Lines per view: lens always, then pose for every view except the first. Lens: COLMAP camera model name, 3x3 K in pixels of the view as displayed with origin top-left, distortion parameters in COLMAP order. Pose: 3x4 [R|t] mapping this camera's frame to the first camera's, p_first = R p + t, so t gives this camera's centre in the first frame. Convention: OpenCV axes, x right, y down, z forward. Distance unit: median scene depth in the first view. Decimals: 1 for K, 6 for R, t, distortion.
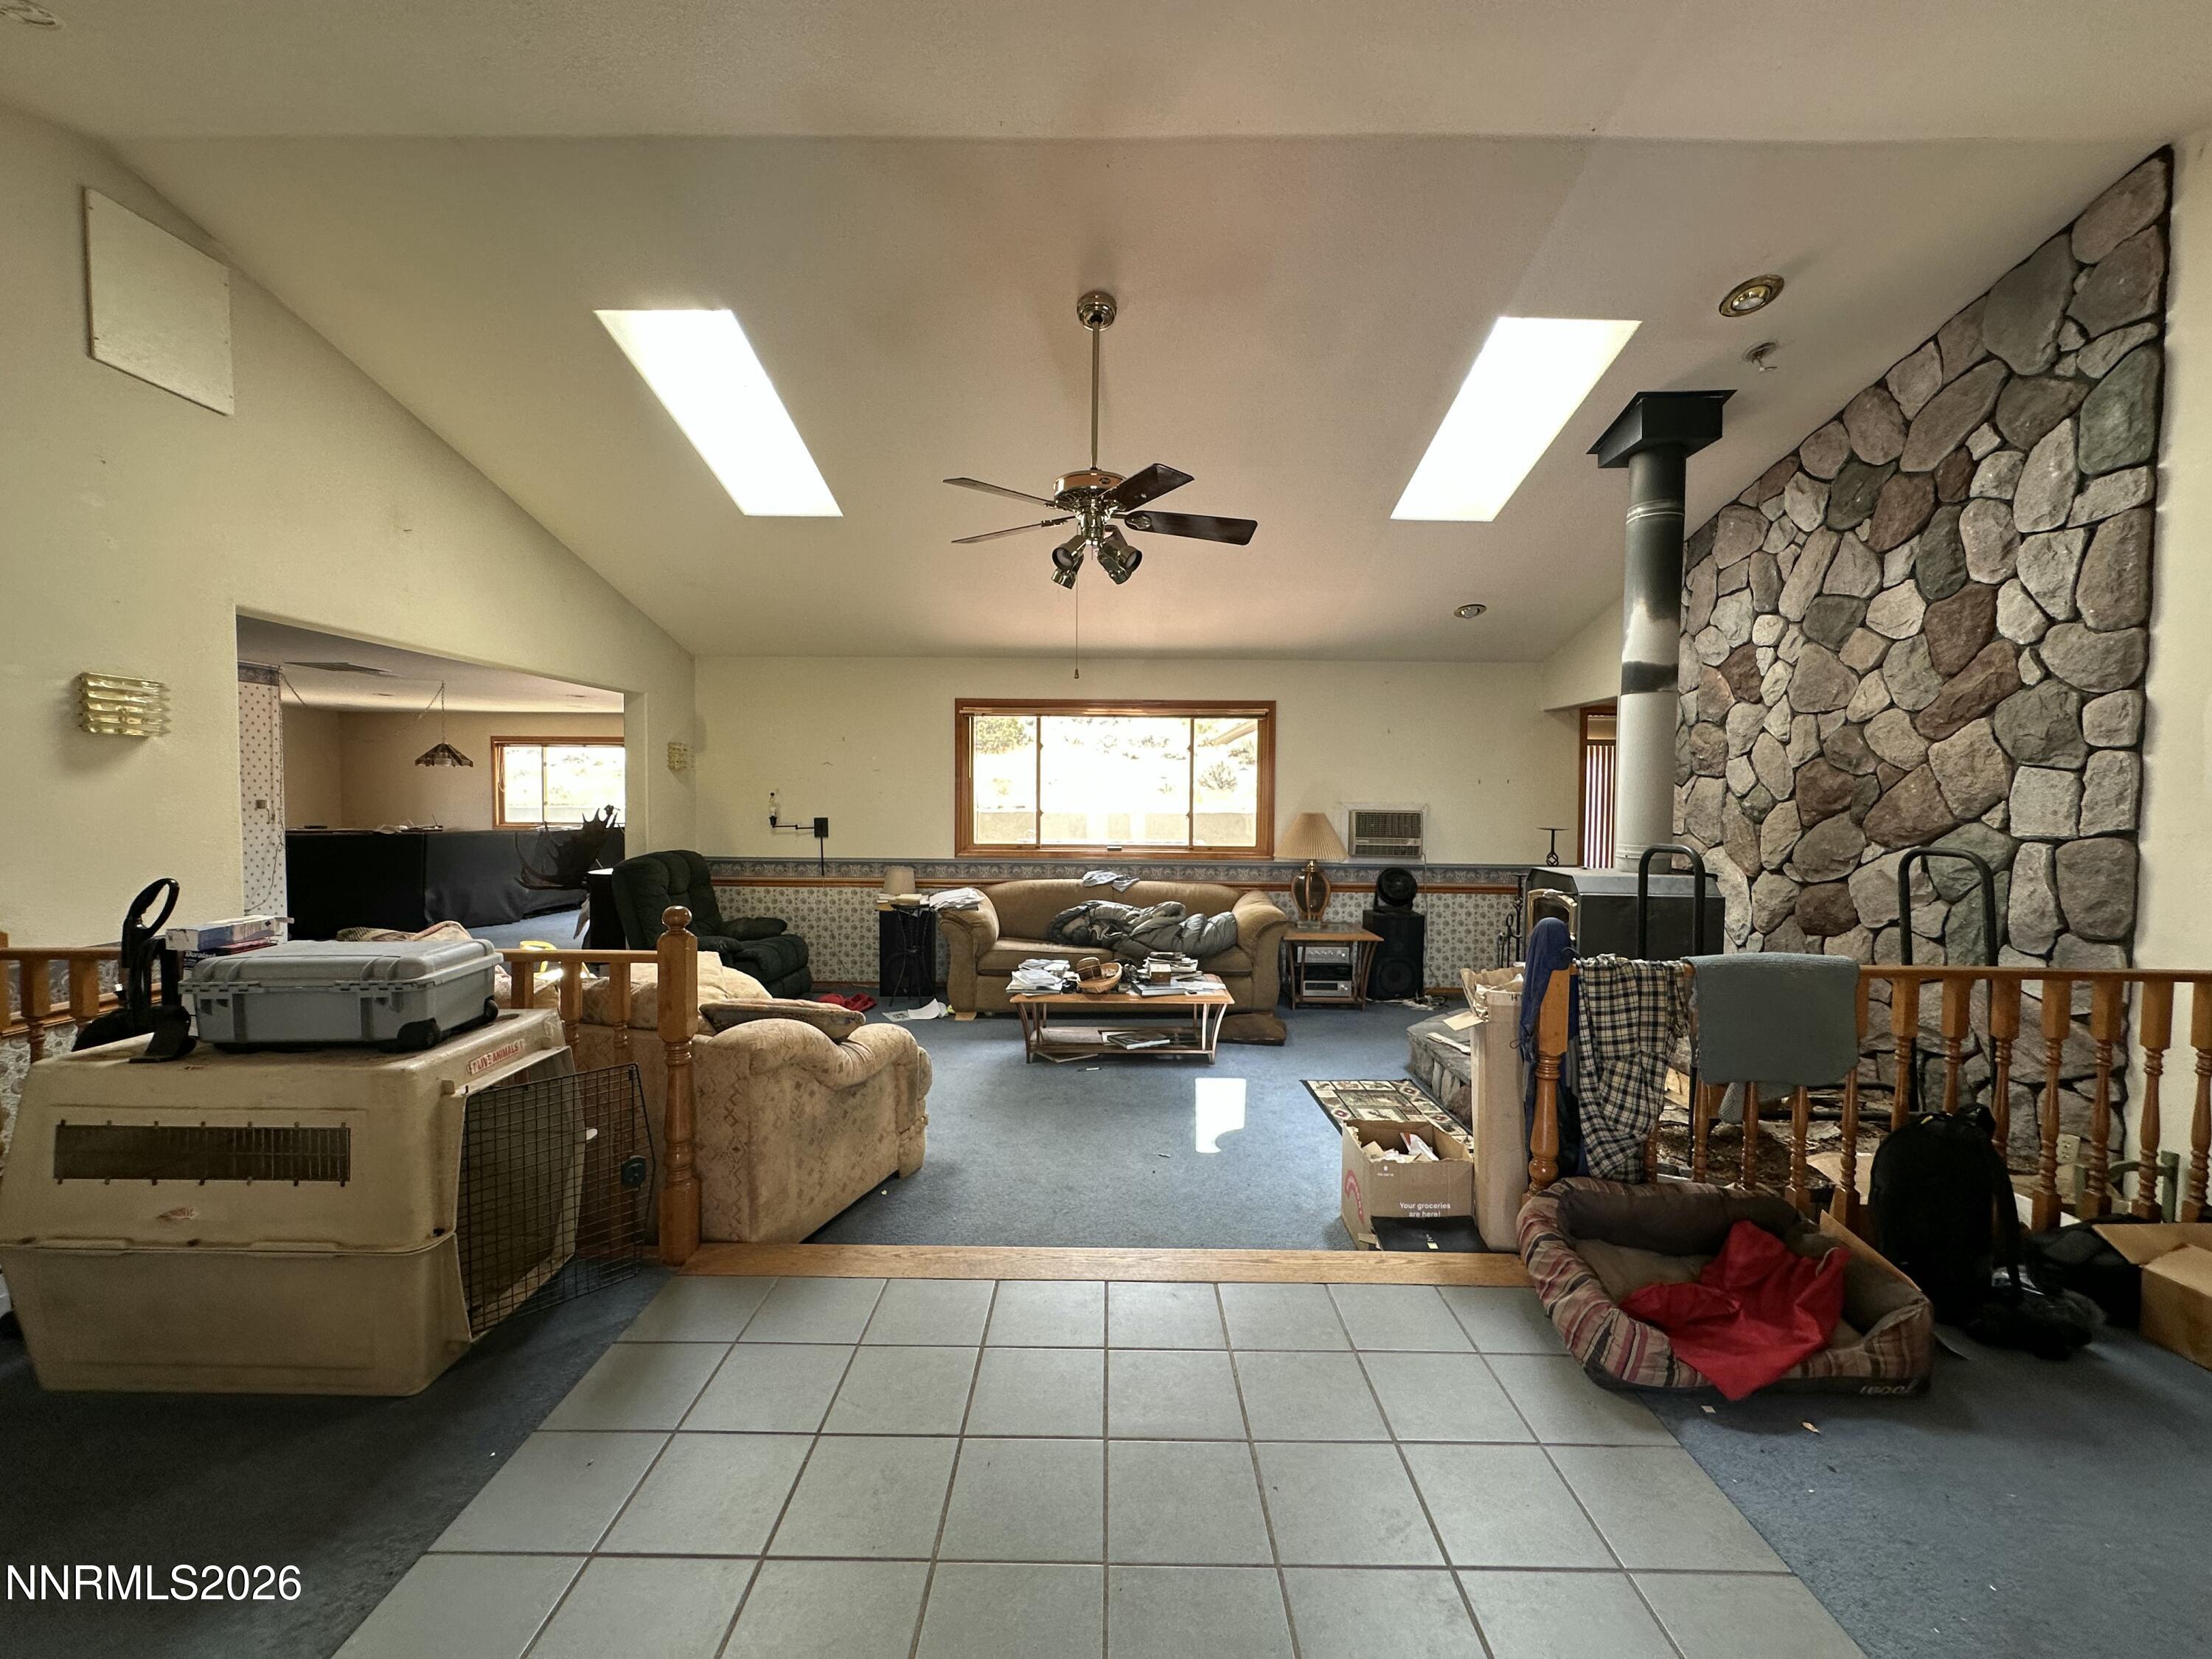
lens RADIAL K [[885.7, 0, 1109.3], [0, 885.7, 826.6], [0, 0, 1]] dist [-0.002348, 0.000629]
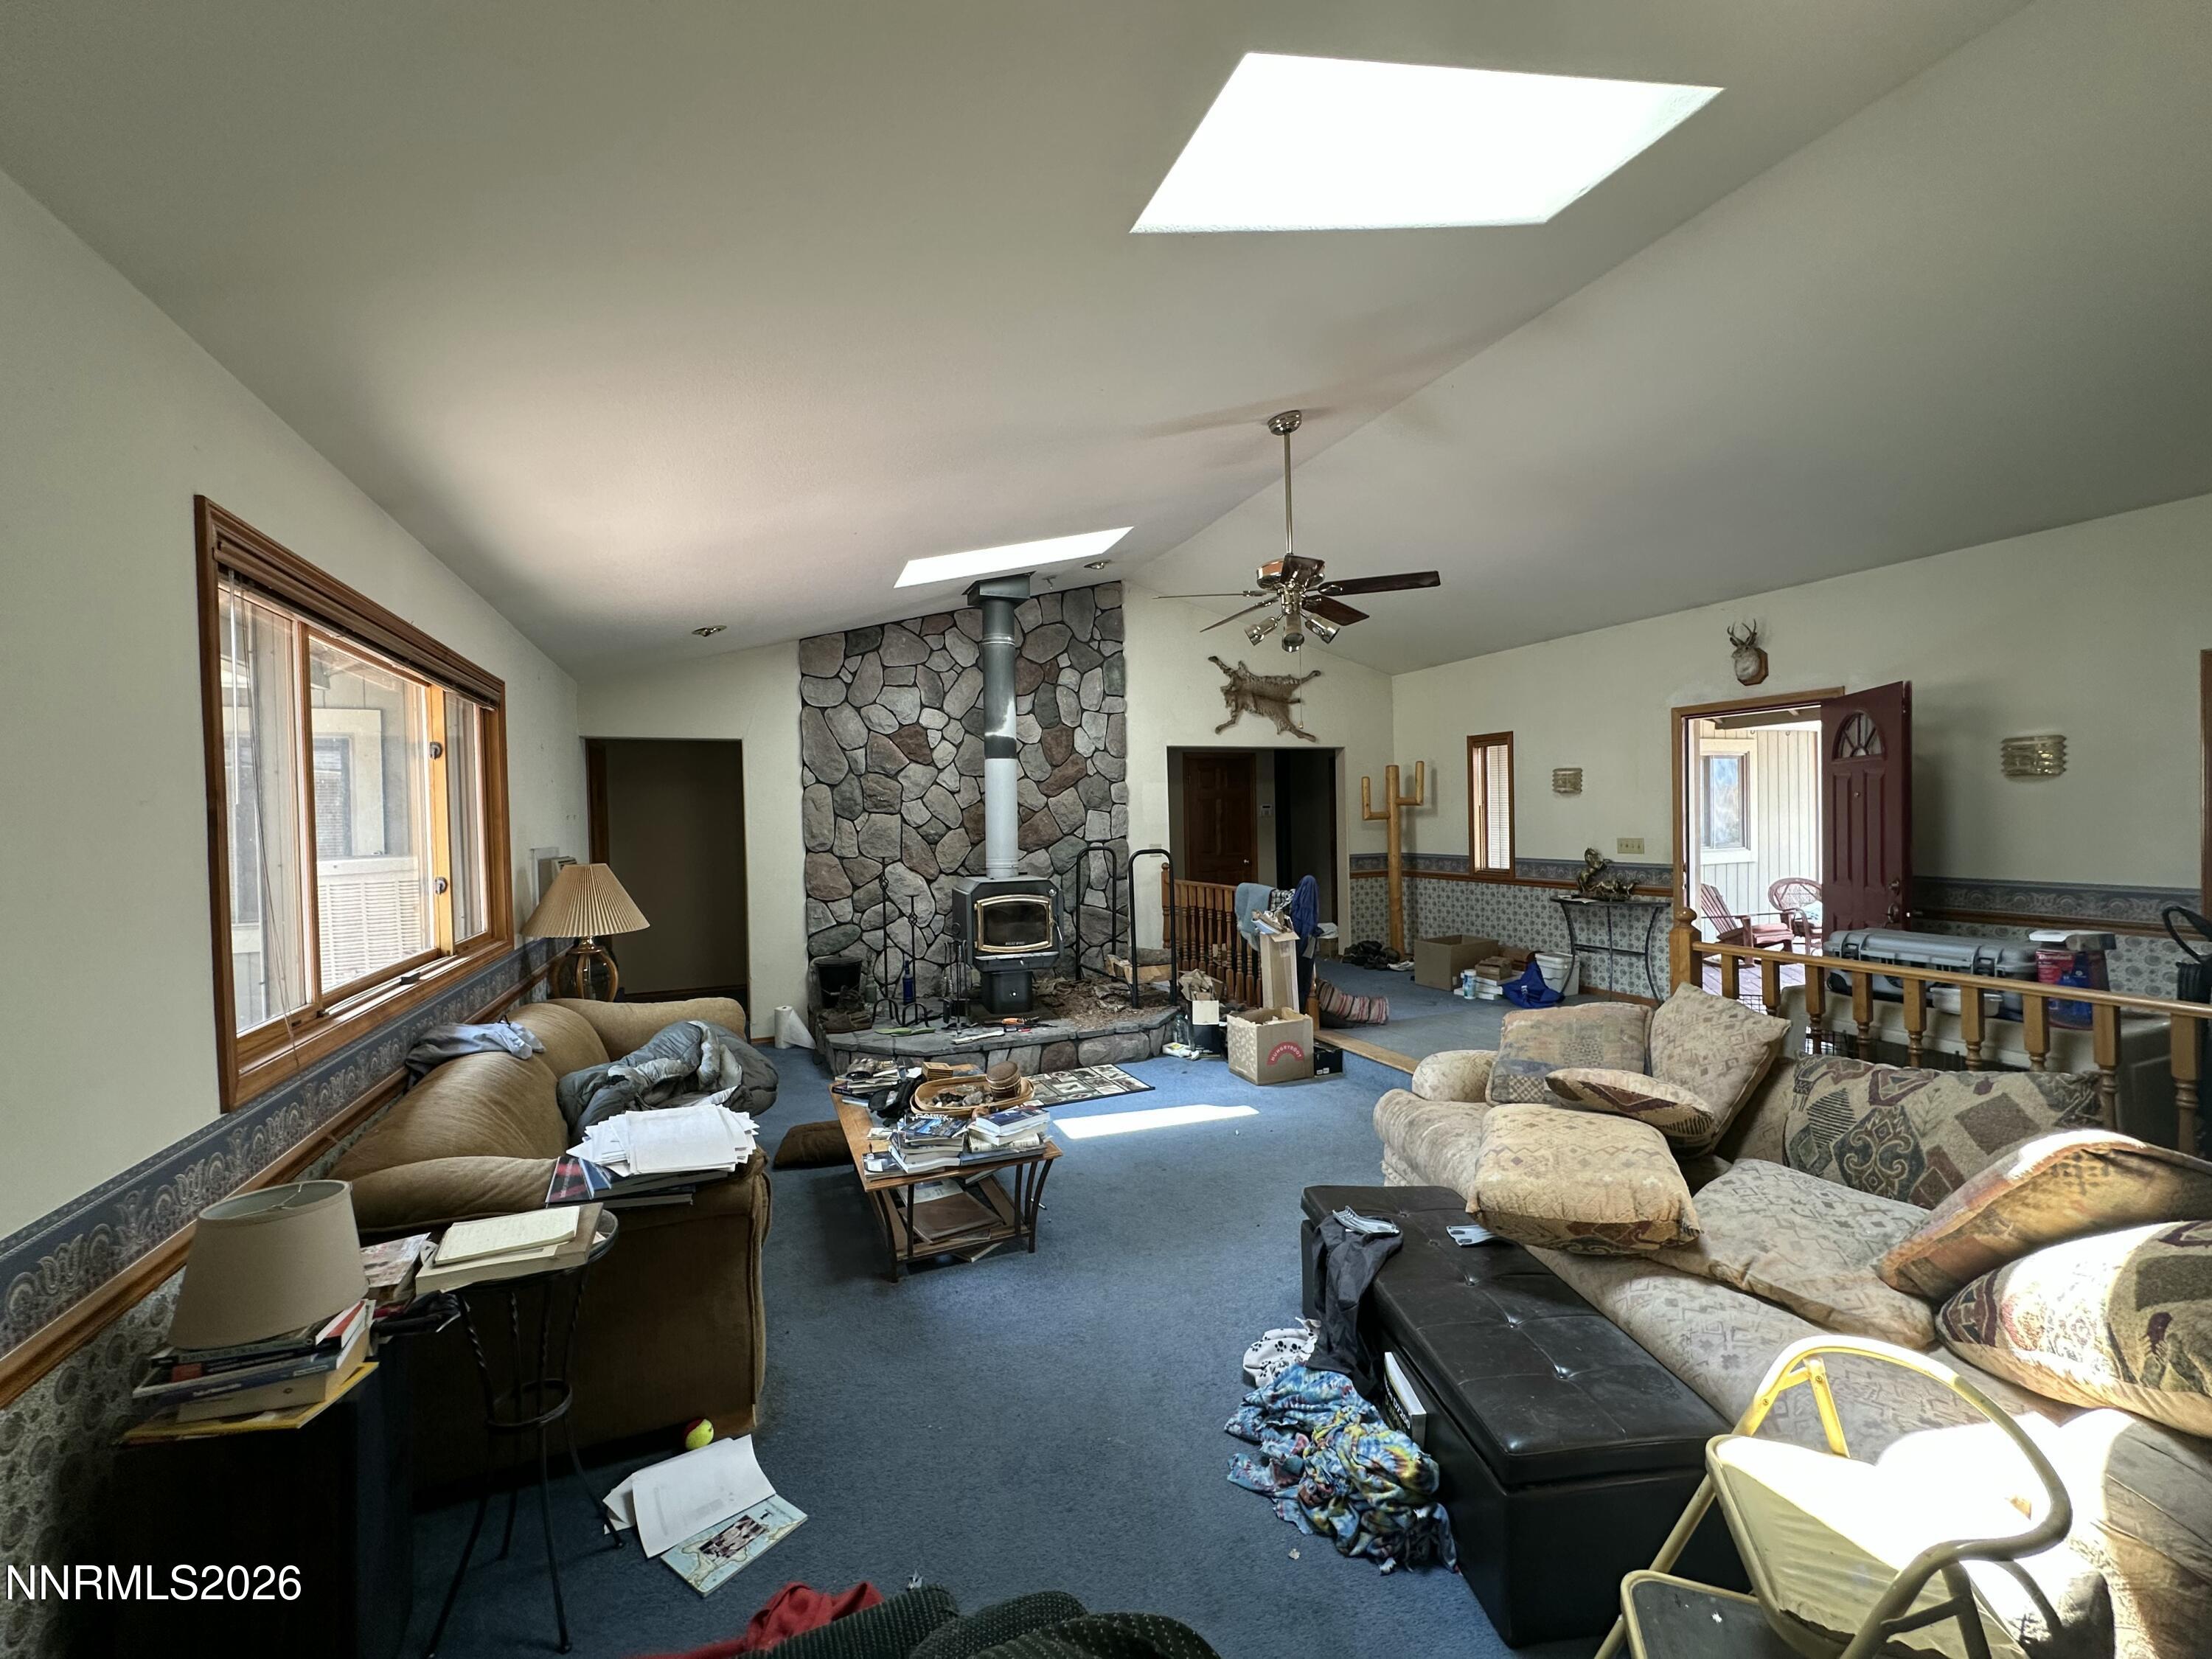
lens RADIAL K [[885.7, 0, 1109.3], [0, 885.7, 826.6], [0, 0, 1]] dist [-0.002348, 0.000629]
pose [[-0.398123, -0.011293, 0.917262, -0.796328], [0.047463, 0.998331, 0.032891, -0.070320], [-0.916103, 0.056631, -0.396923, 1.341299]]
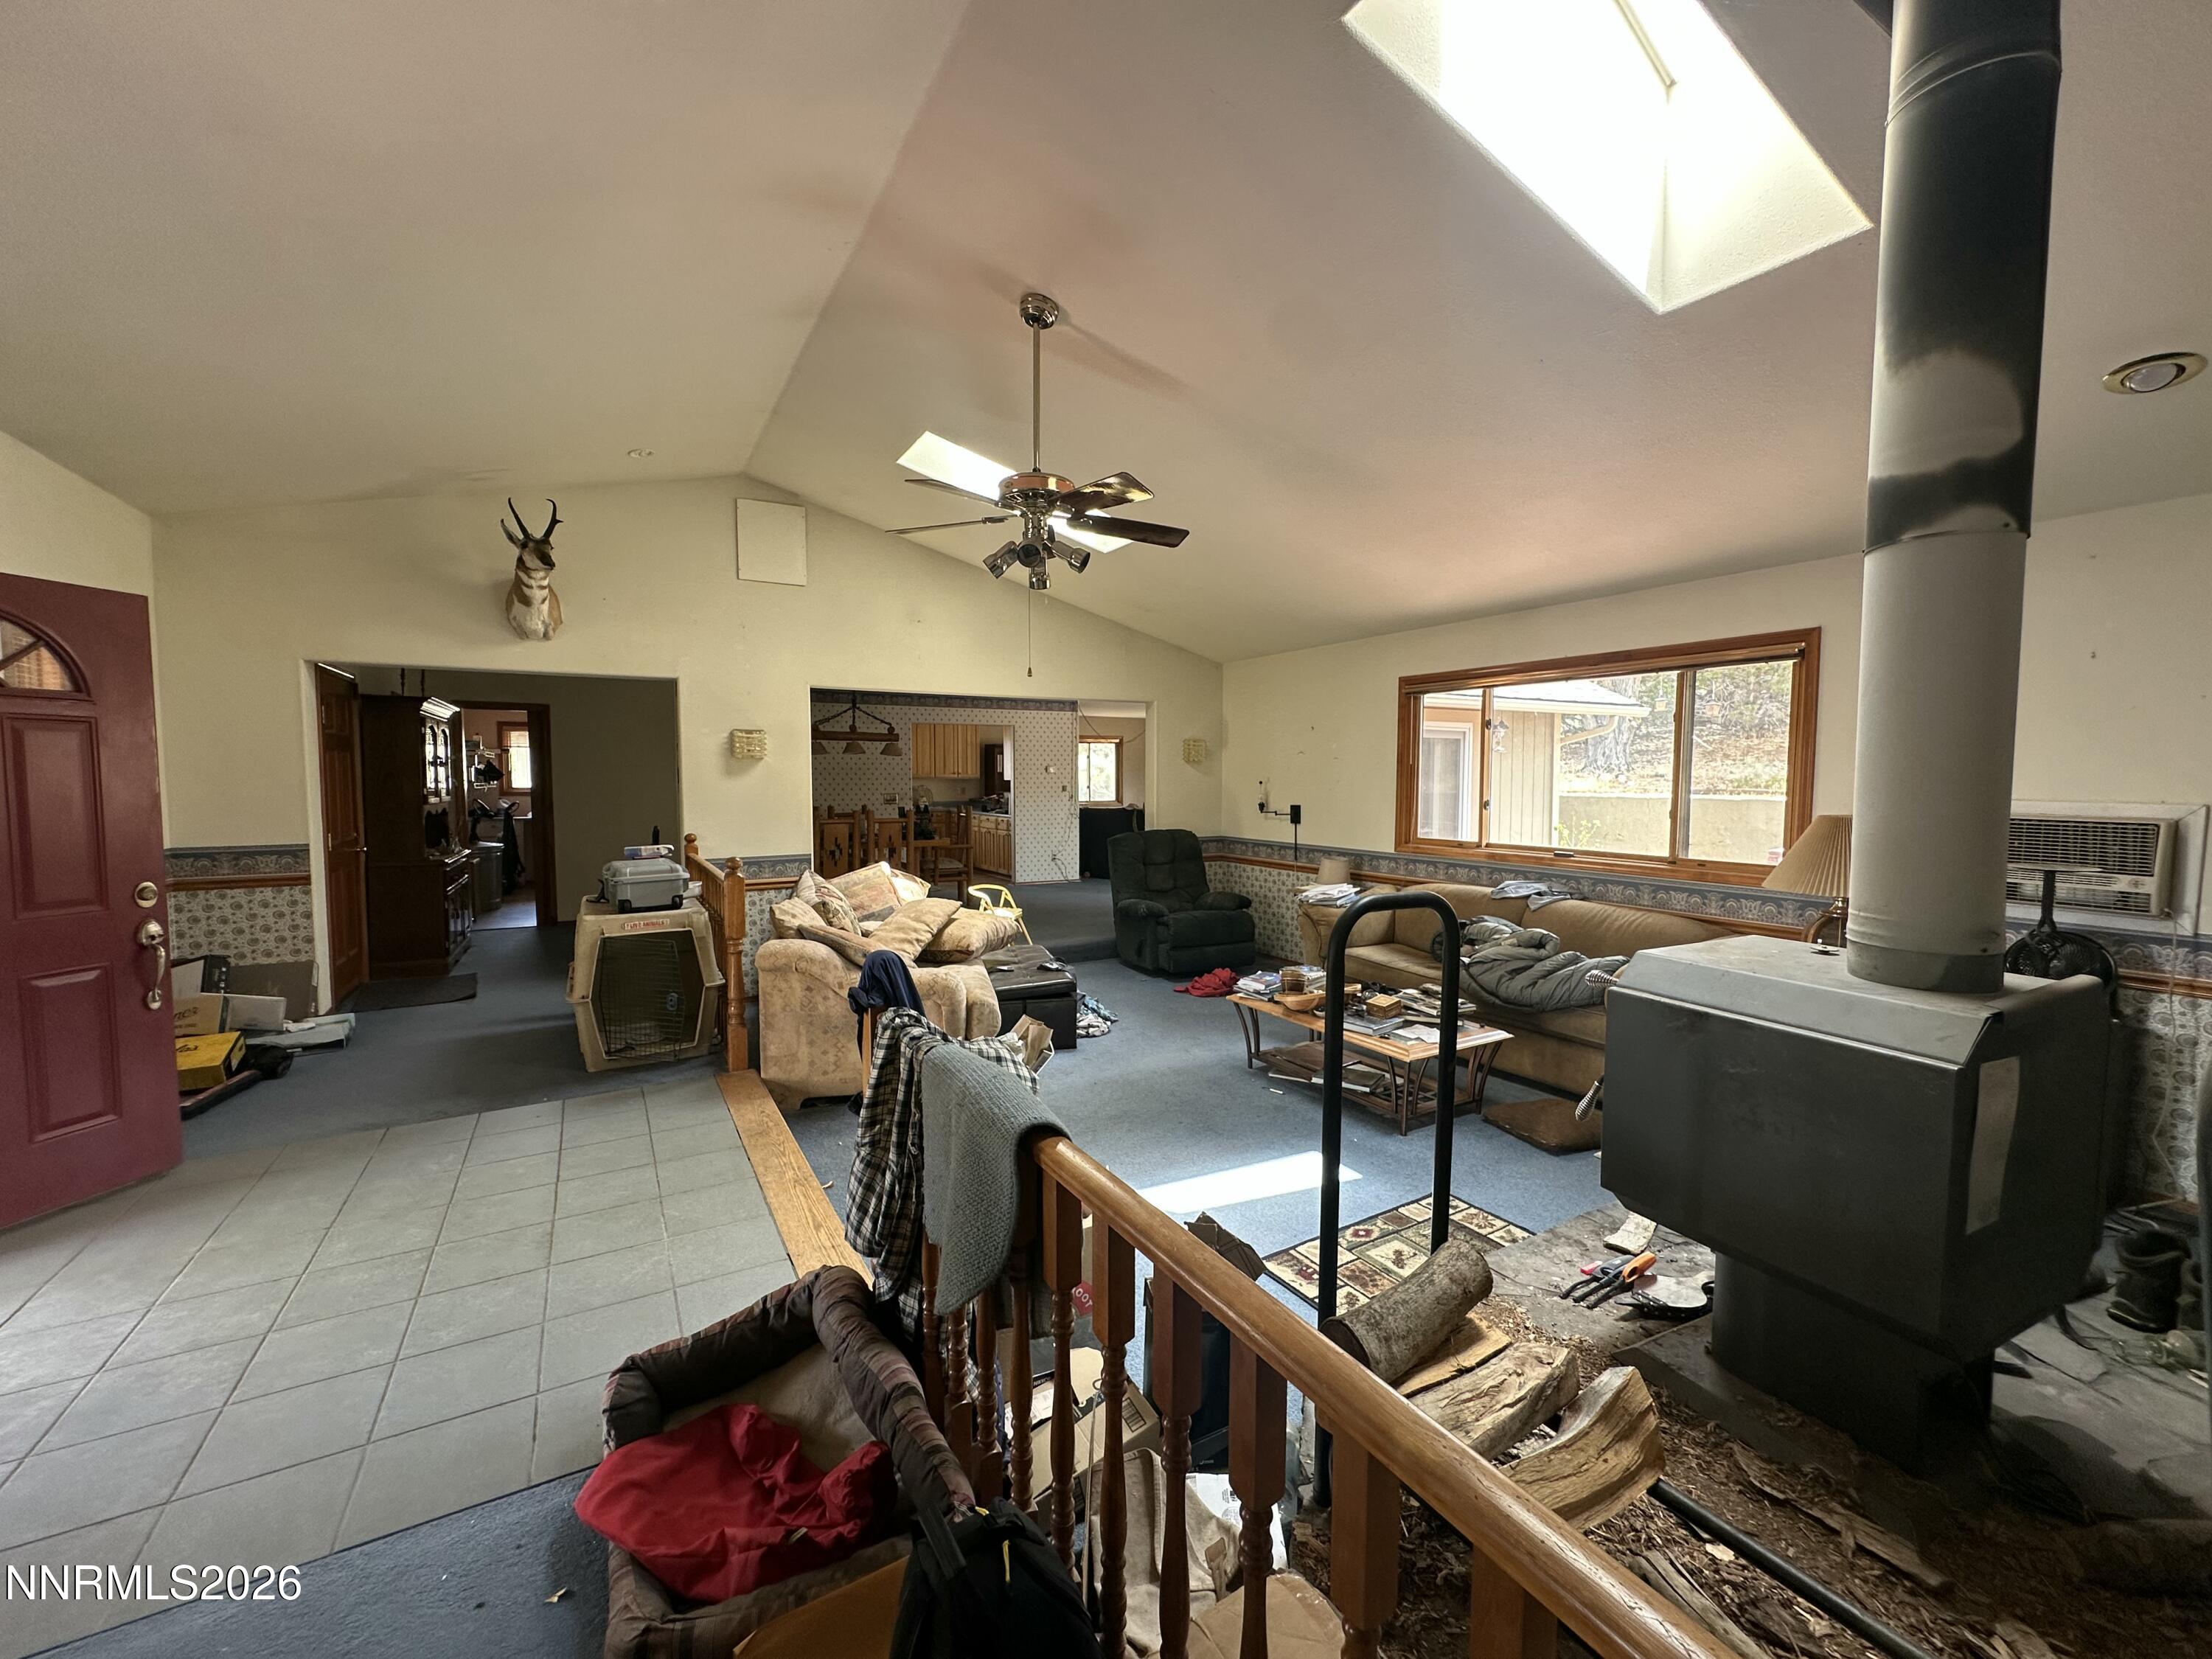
lens RADIAL K [[885.7, 0, 1109.3], [0, 885.7, 826.6], [0, 0, 1]] dist [-0.002348, 0.000629]
pose [[0.508591, 0.043782, -0.859894, 0.720713], [-0.027121, 0.999025, 0.034825, -0.023271], [0.860581, 0.005610, 0.509283, 0.434033]]
